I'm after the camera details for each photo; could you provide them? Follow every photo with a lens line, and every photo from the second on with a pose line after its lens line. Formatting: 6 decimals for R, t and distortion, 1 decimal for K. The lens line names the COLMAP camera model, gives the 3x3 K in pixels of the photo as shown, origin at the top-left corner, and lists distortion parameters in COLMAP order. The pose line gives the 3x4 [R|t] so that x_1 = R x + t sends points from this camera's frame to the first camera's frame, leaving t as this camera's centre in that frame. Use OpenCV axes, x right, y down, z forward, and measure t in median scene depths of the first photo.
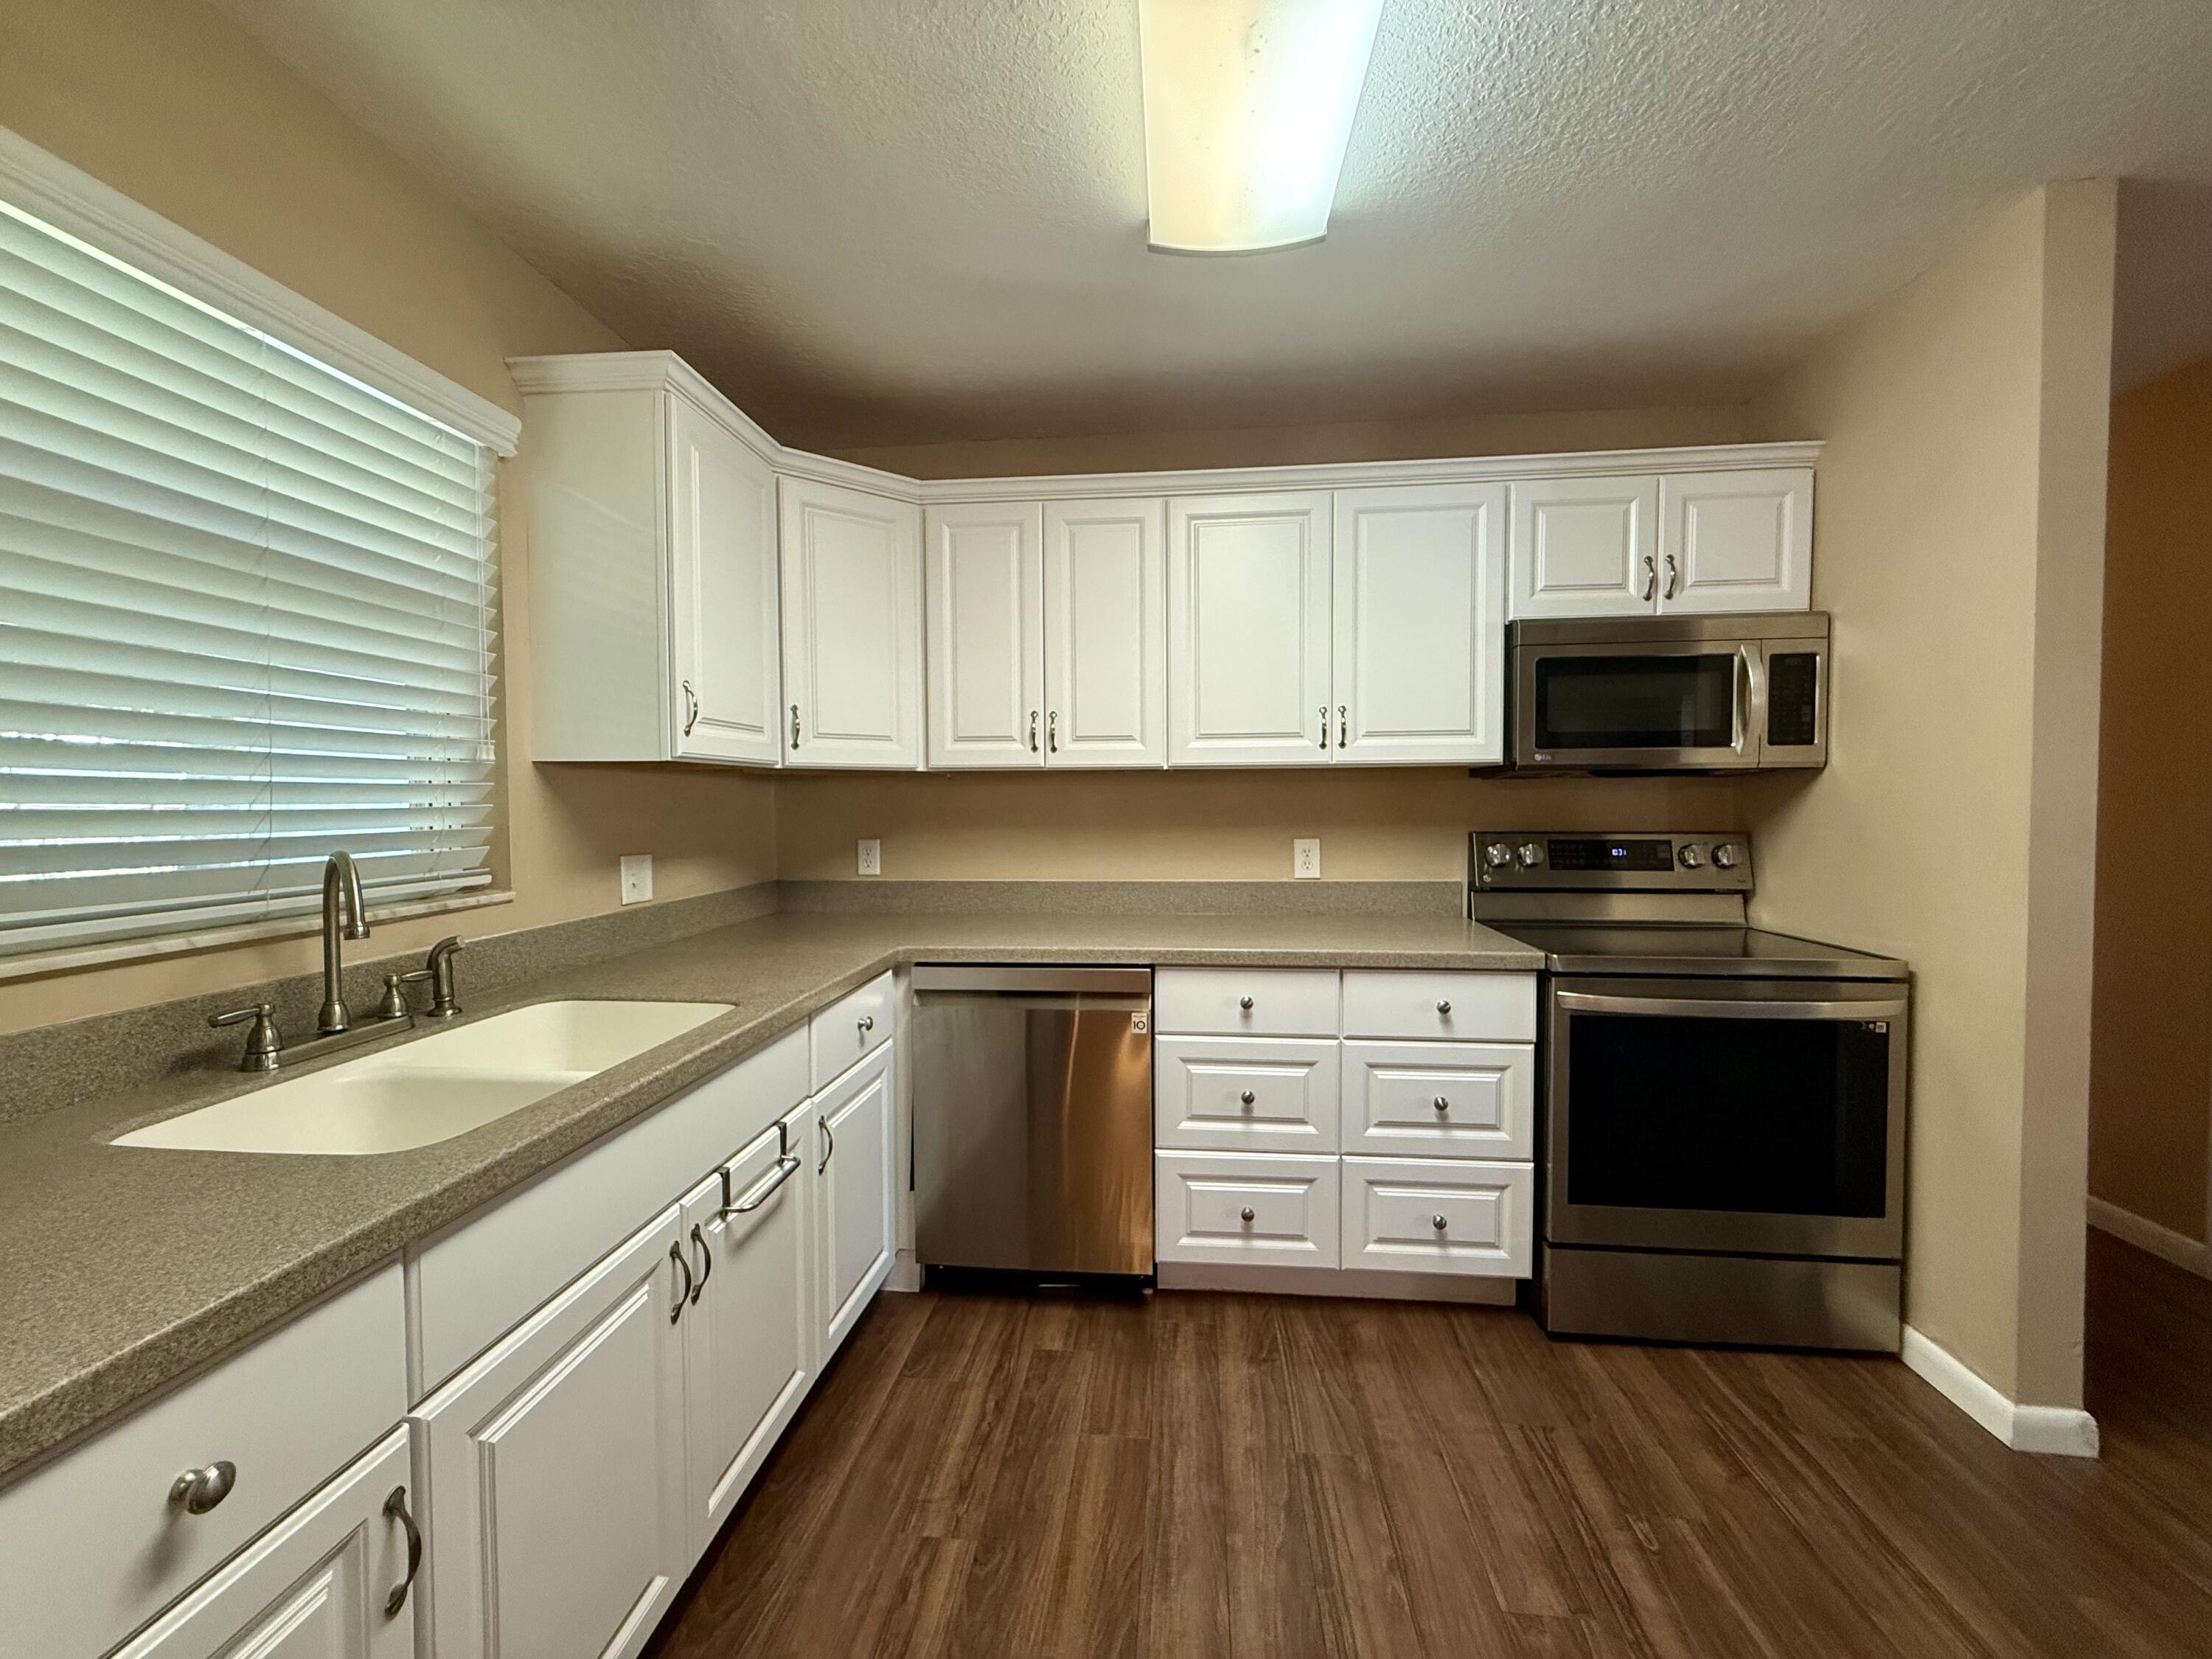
lens RADIAL K [[883.3, 0, 1106.0], [0, 883.3, 829.5], [0, 0, 1]] dist [0.000178, 0.001374]
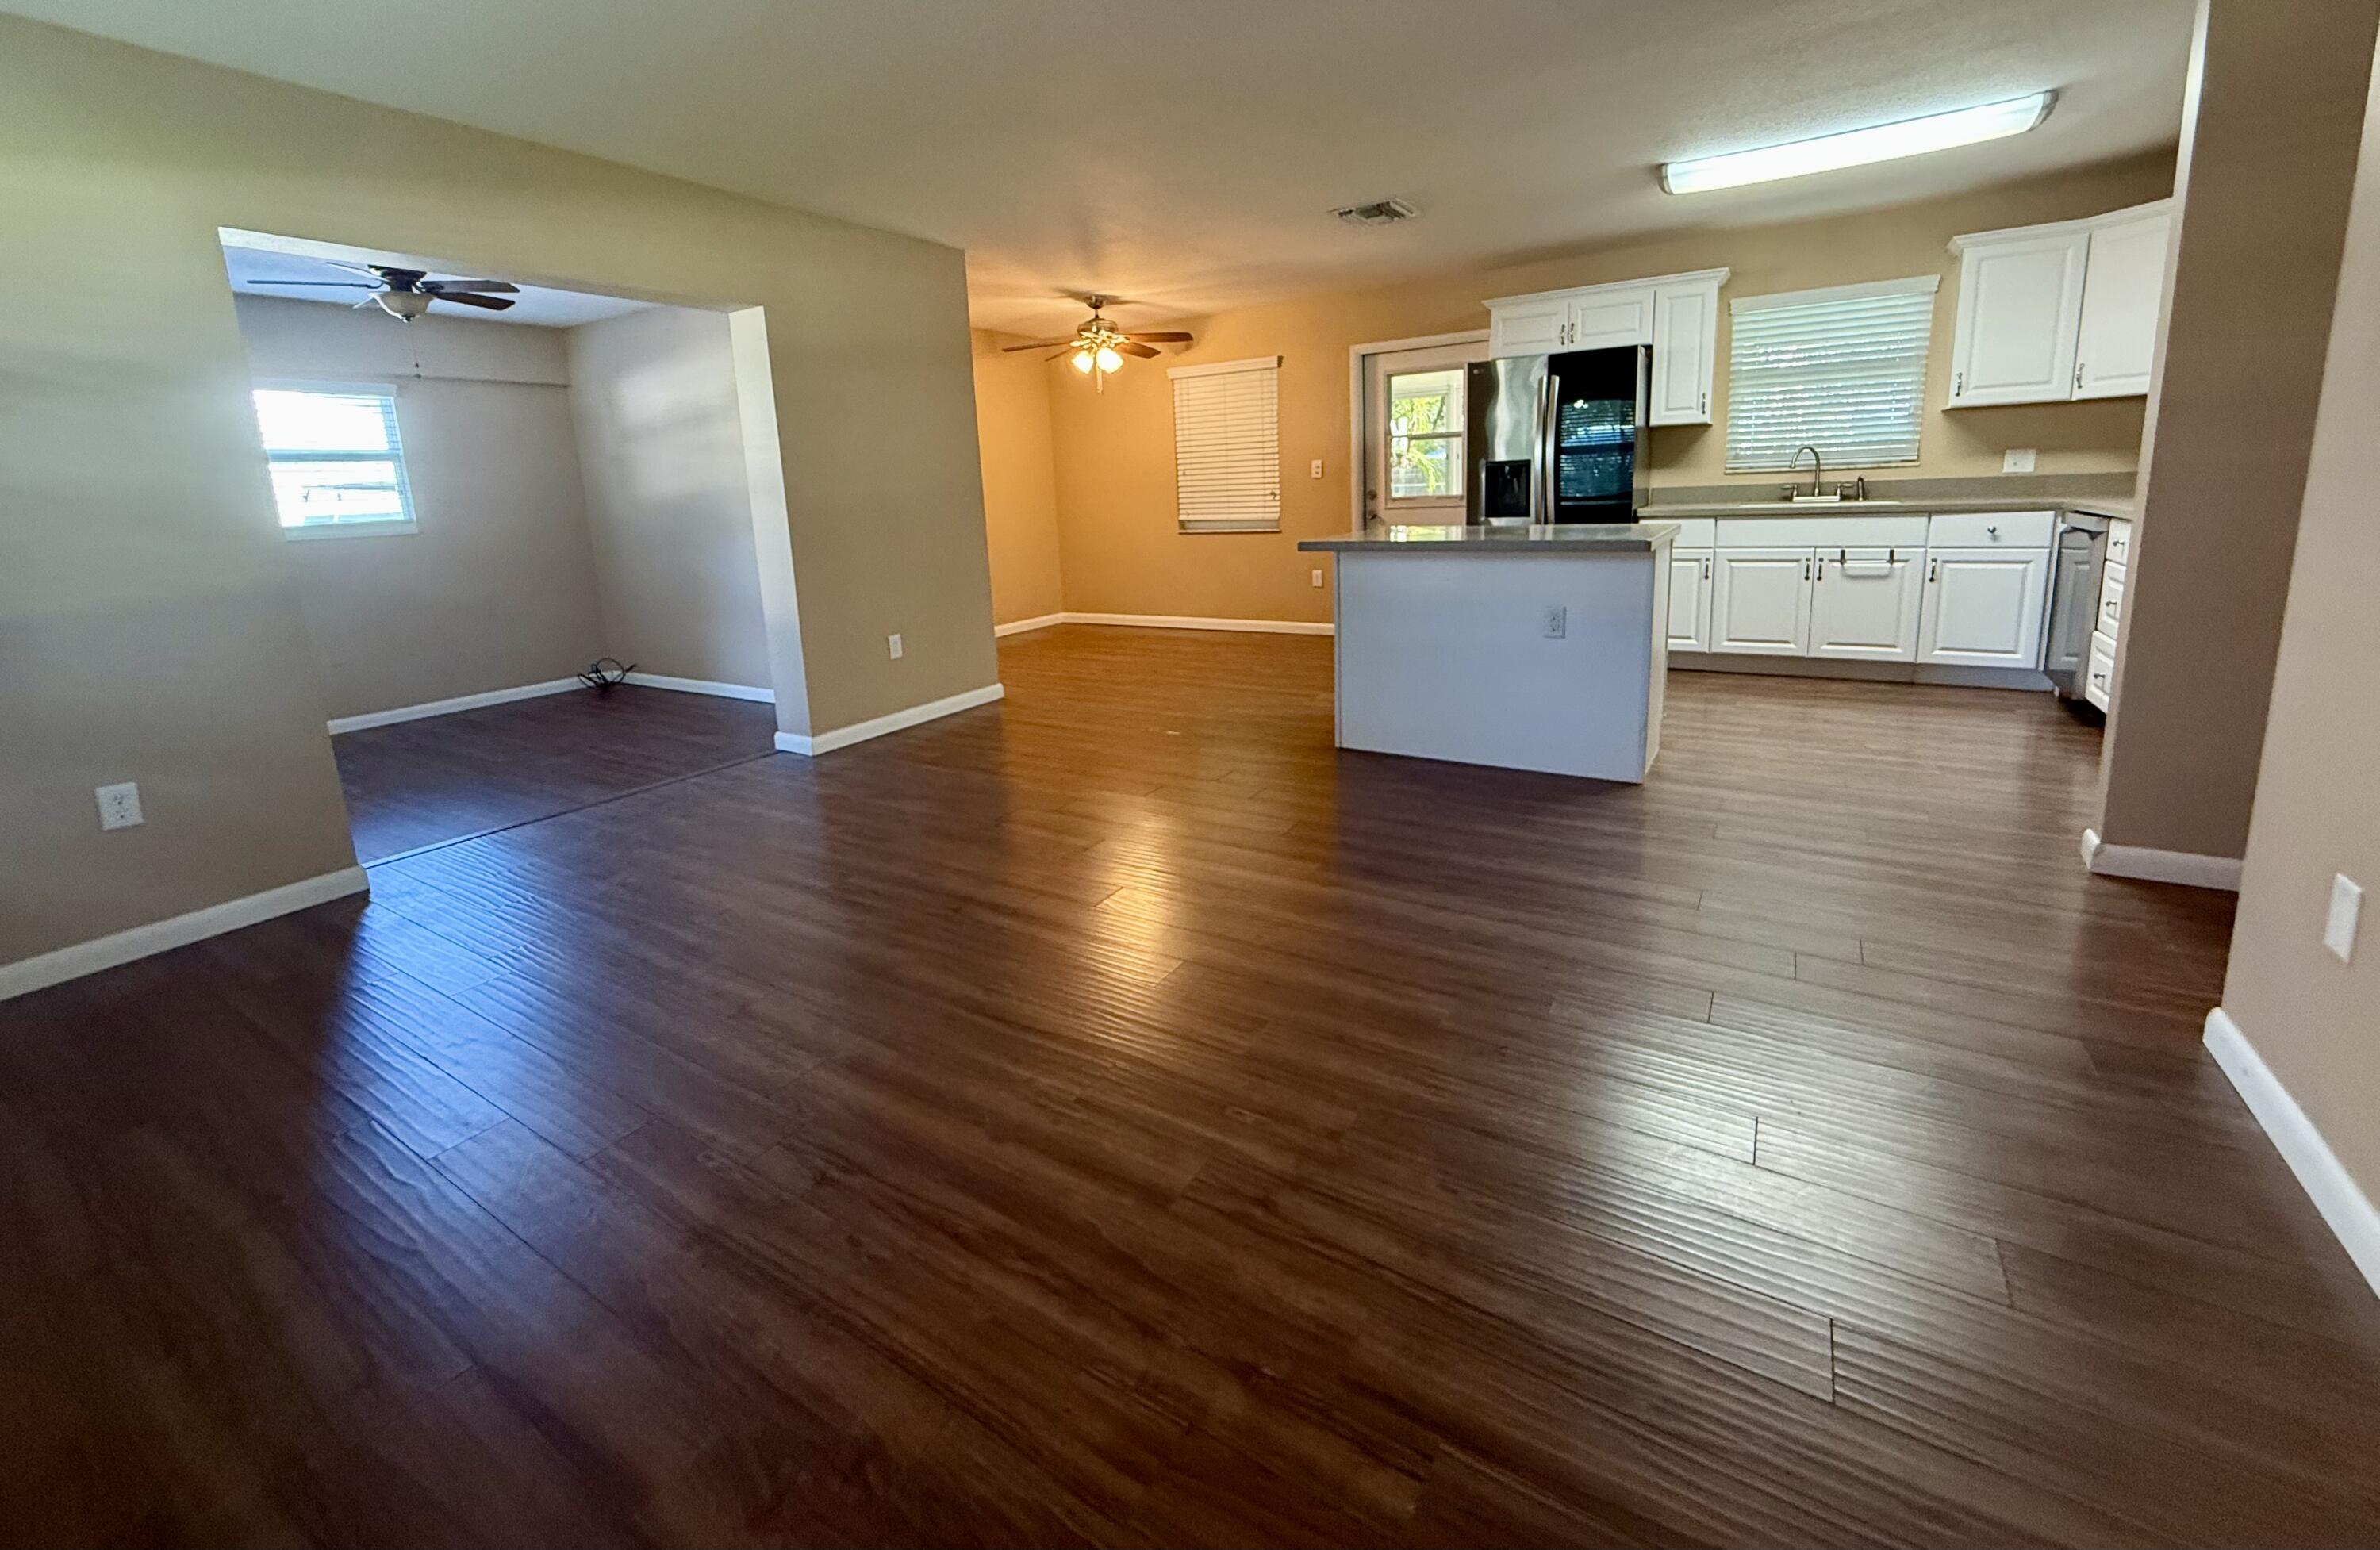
lens RADIAL K [[957.4, 0, 1190.7], [0, 957.4, 656.2], [0, 0, 1]] dist [0.003122, 0.000134]
pose [[-0.439649, 0.180916, -0.879760, 2.599244], [0.014776, 0.980828, 0.194316, 0.042750], [0.898048, 0.072432, -0.433893, 0.296994]]
